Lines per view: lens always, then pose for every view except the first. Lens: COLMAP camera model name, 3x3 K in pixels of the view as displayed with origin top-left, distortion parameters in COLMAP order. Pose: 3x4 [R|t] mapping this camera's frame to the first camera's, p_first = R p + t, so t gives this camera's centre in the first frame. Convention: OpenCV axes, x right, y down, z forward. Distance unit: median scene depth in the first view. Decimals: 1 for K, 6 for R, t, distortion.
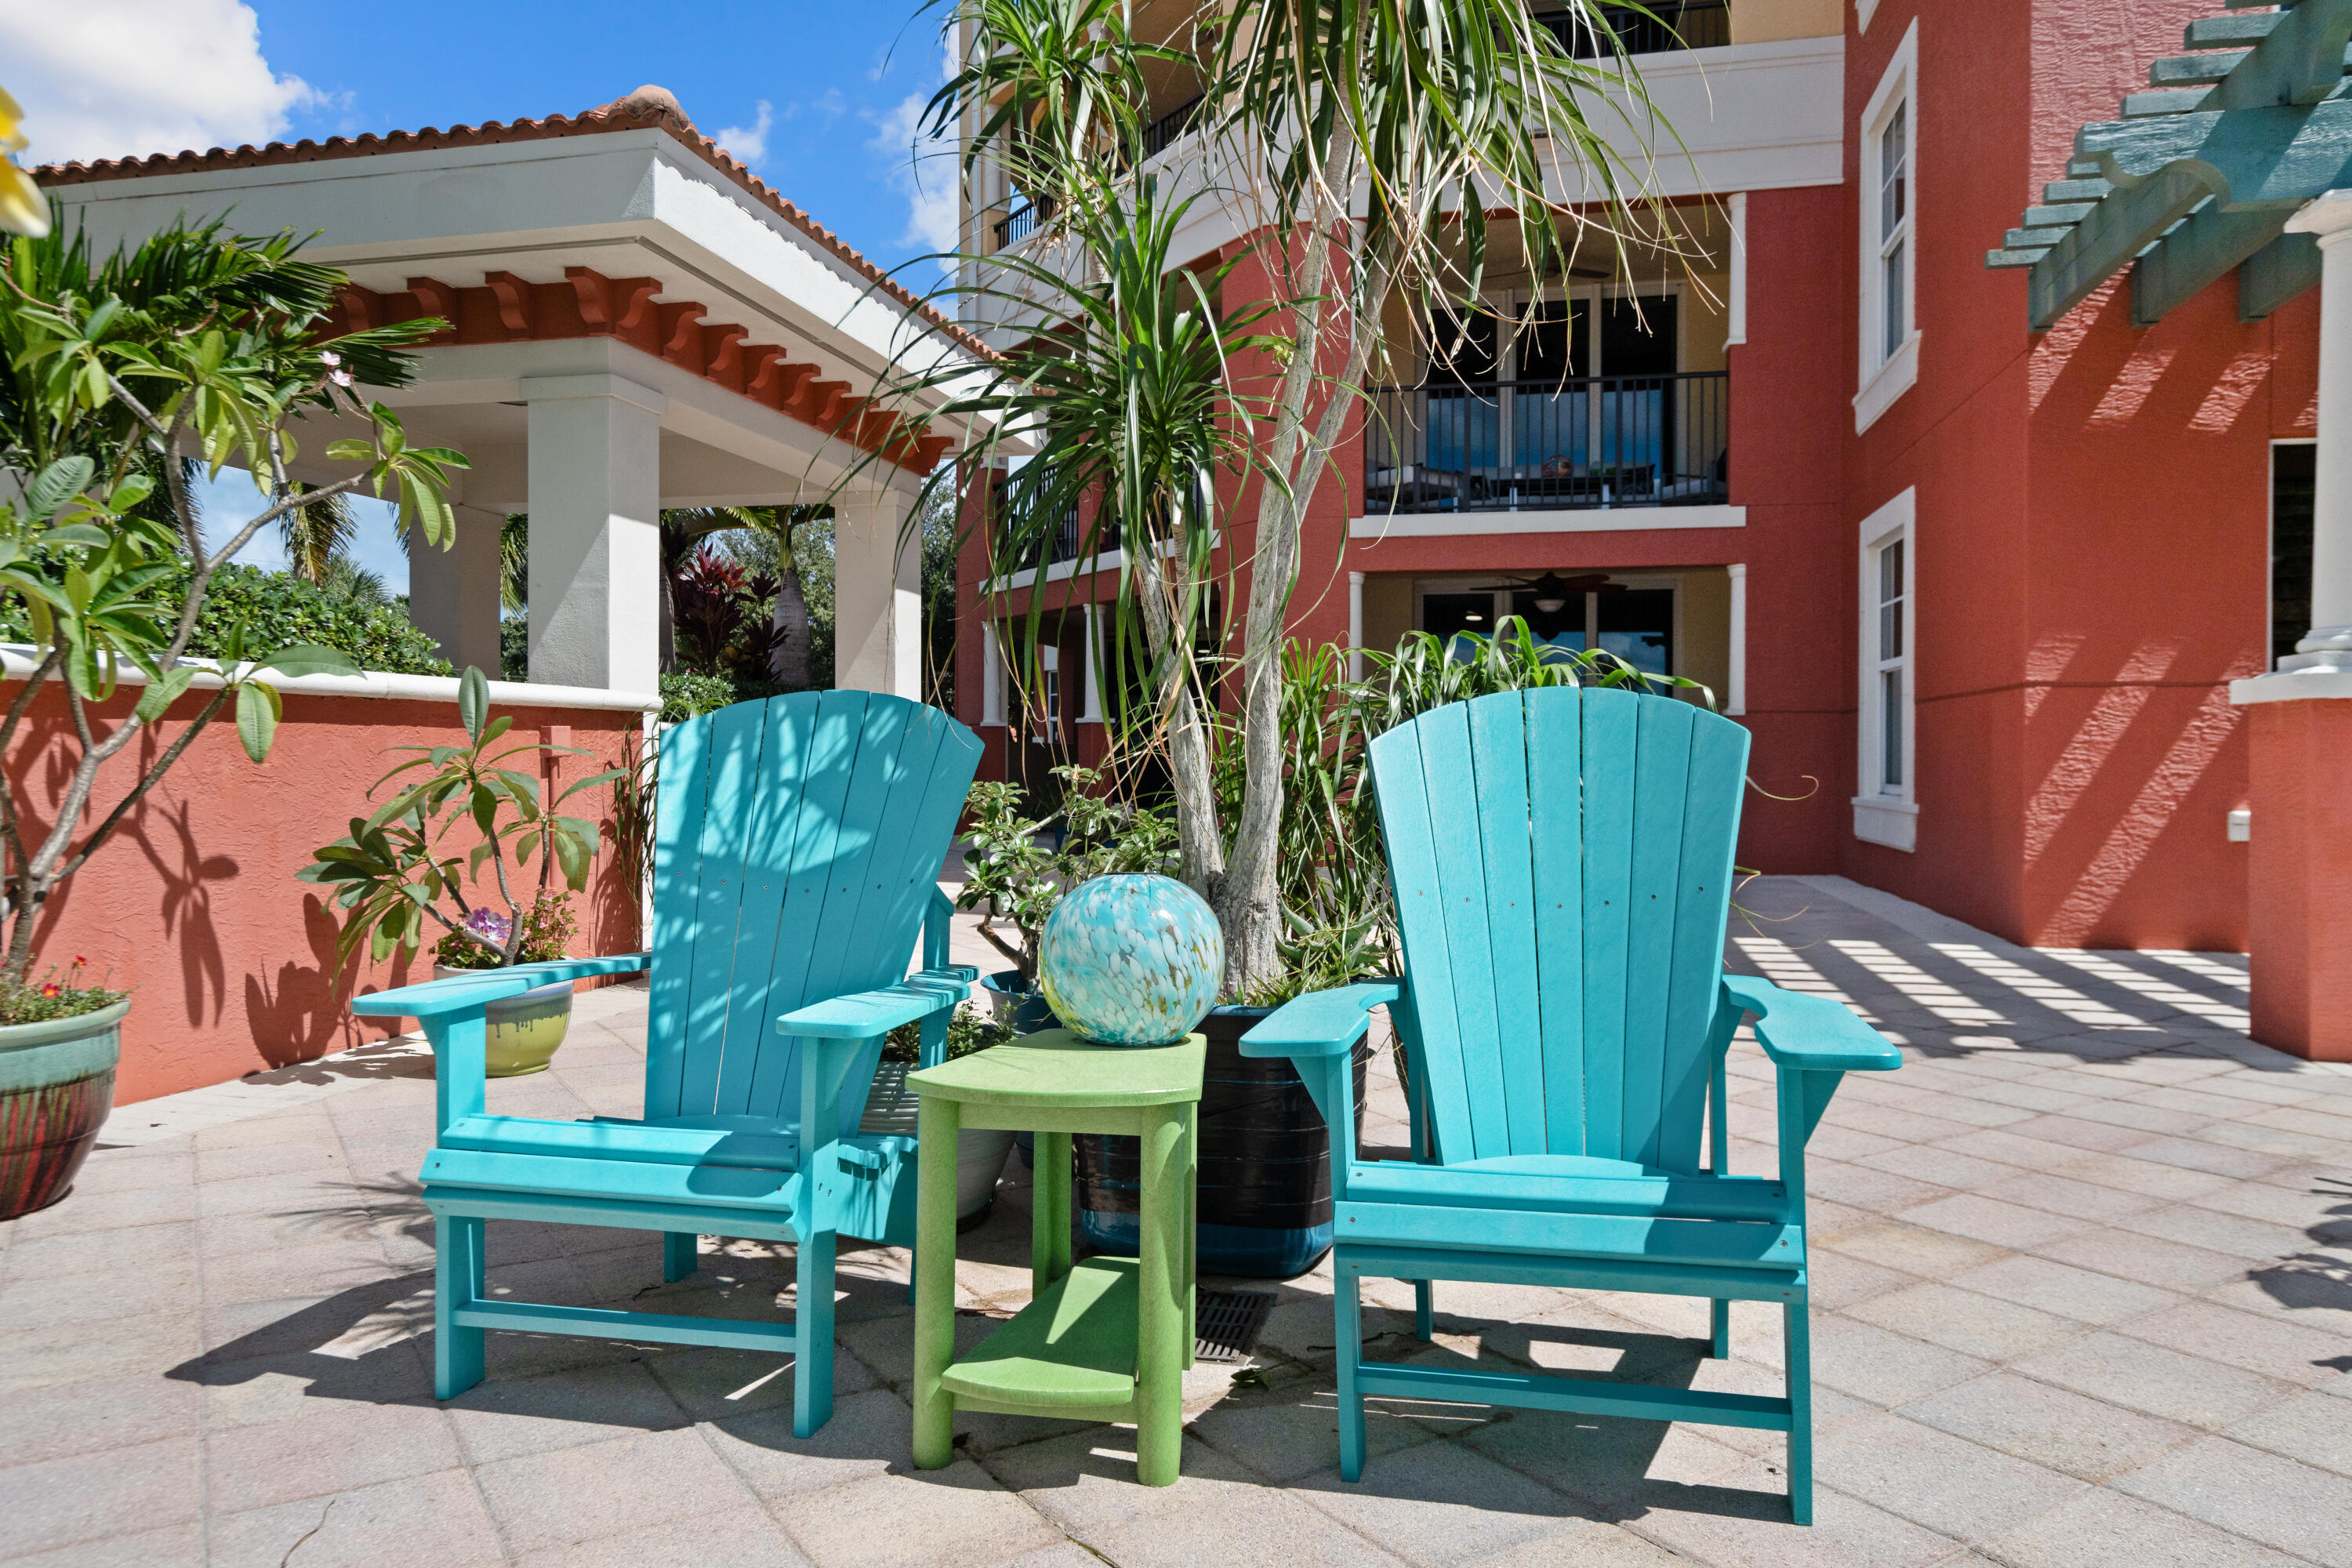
lens RADIAL K [[1591.7, 0, 1176.0], [0, 1591.7, 784.0], [0, 0, 1]] dist [0.001186, 0.000319]
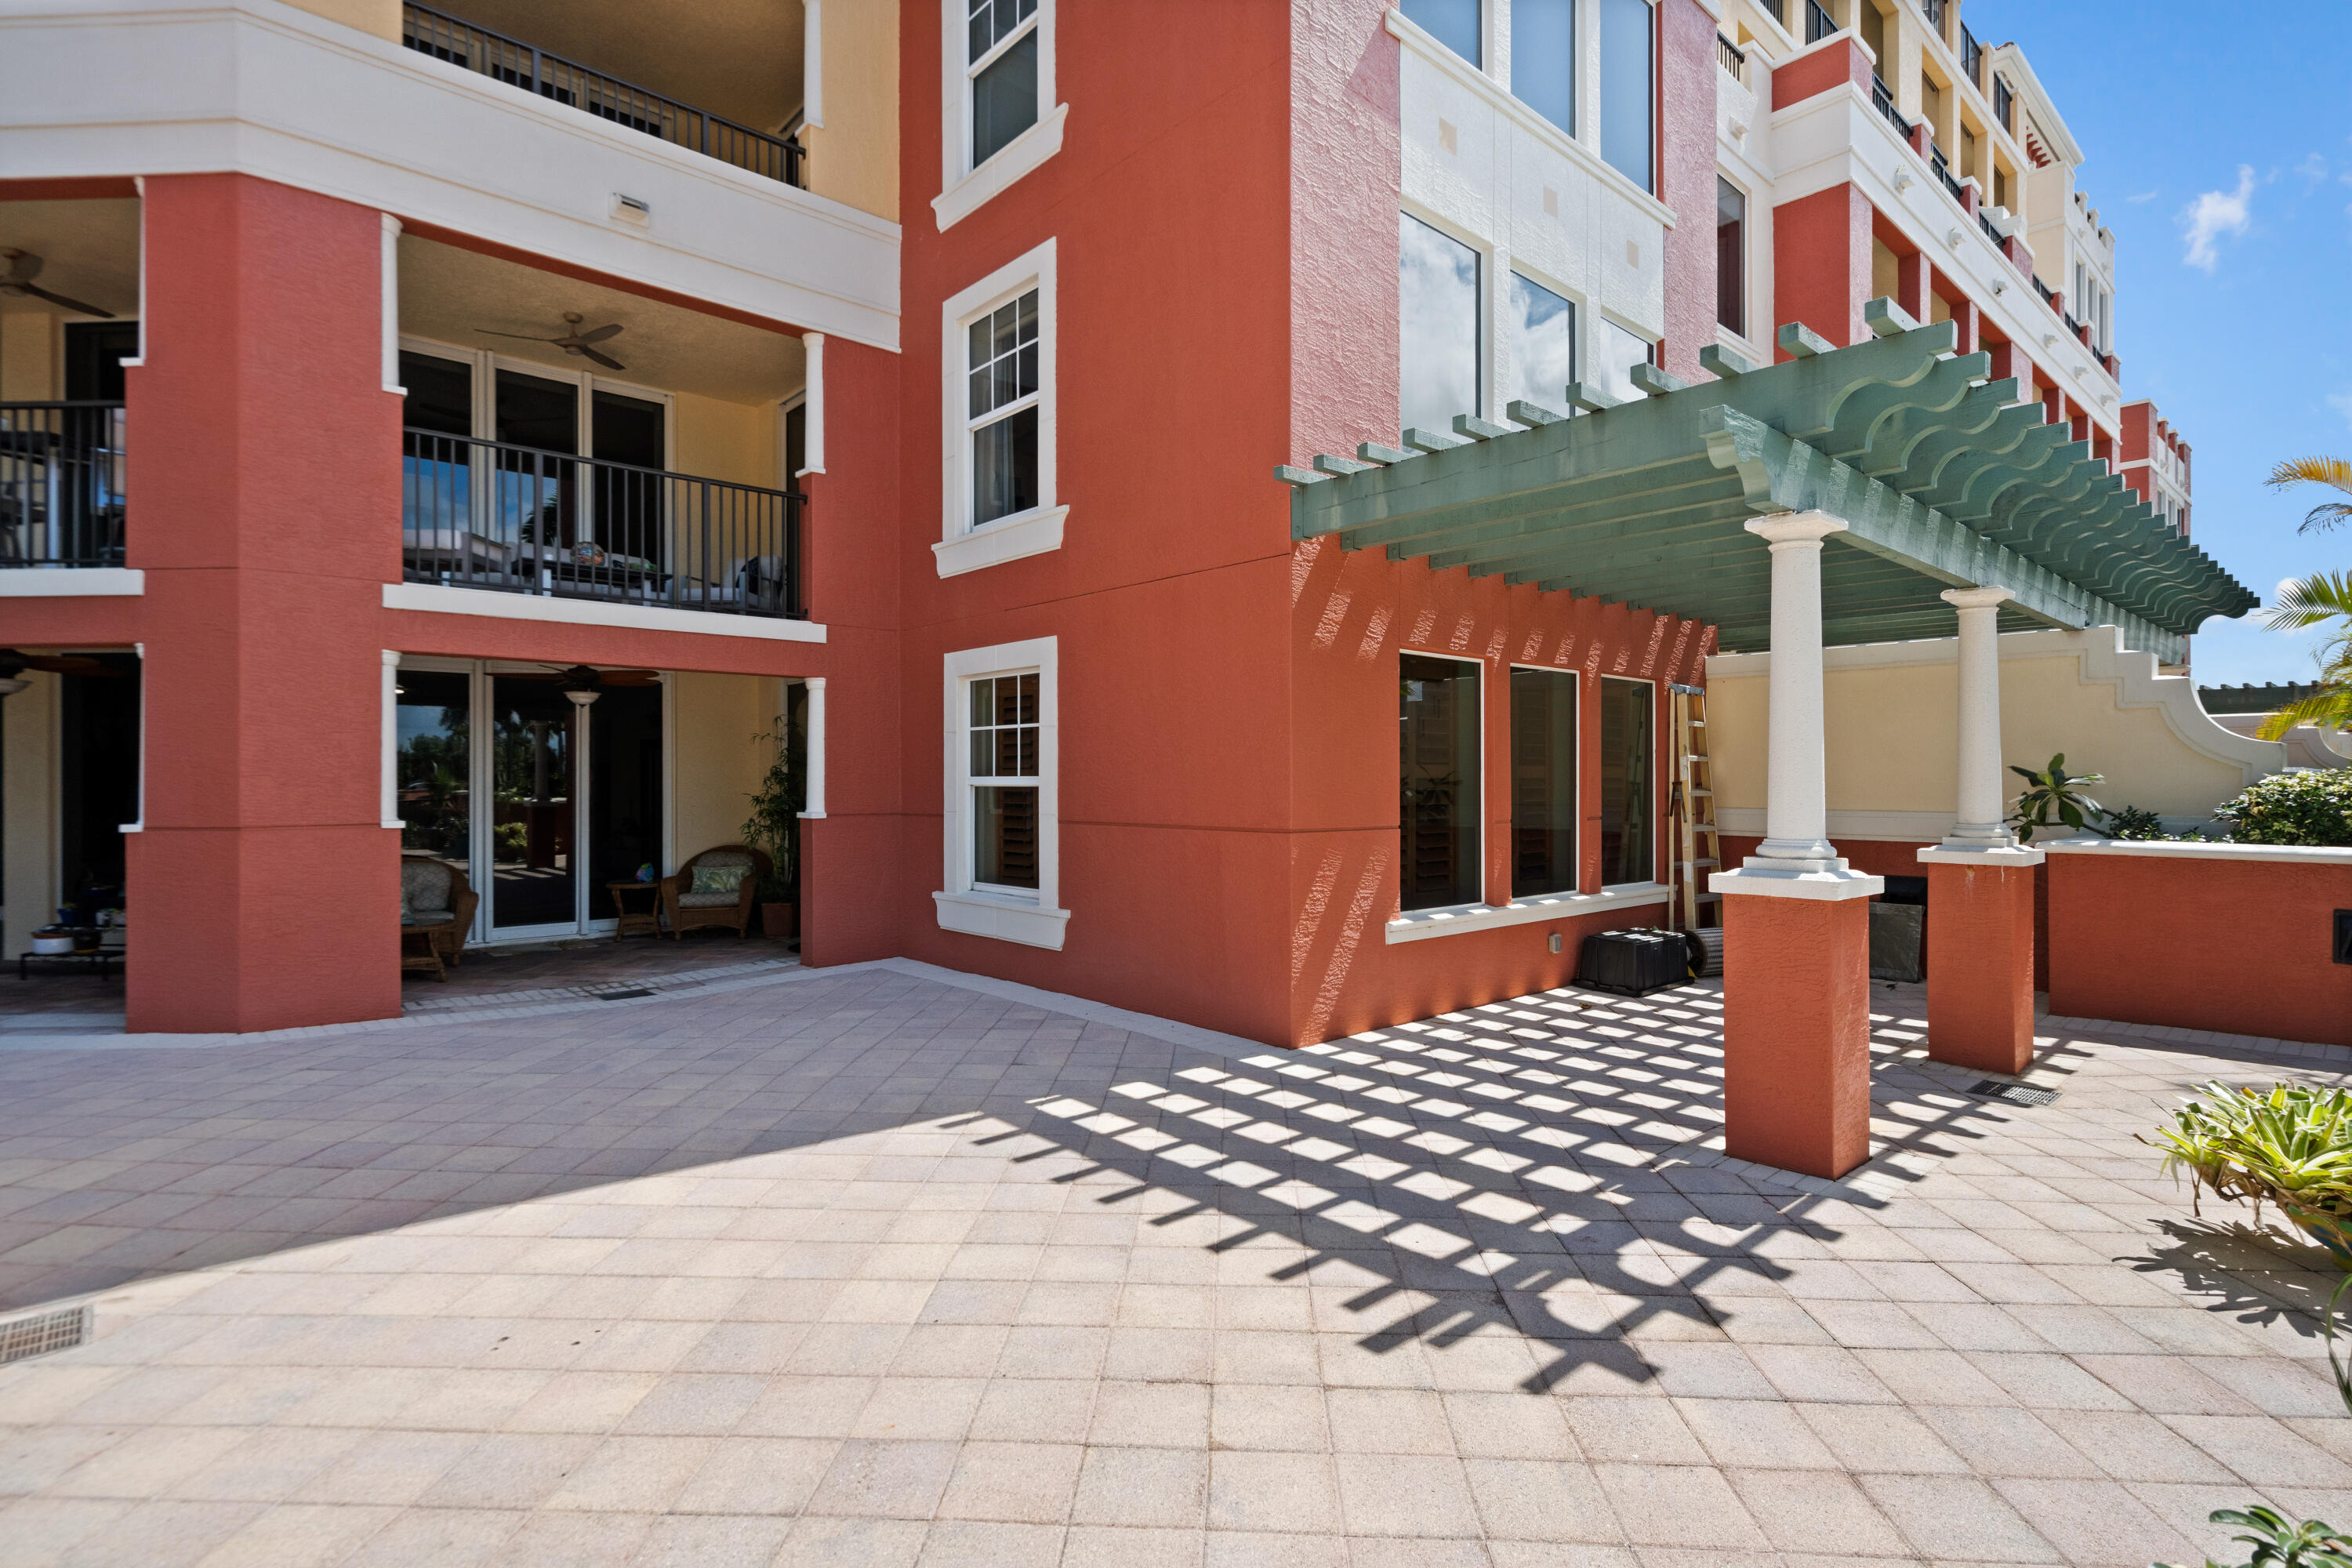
lens RADIAL K [[1179.4, 0, 1181.3], [0, 1179.4, 766.7], [0, 0, 1]] dist [0.003875, 0.000238]
pose [[0.582652, 0.006433, 0.812696, -0.150133], [0.015803, 0.999690, -0.019243, -0.060159], [-0.812568, 0.024055, 0.582370, 0.347849]]
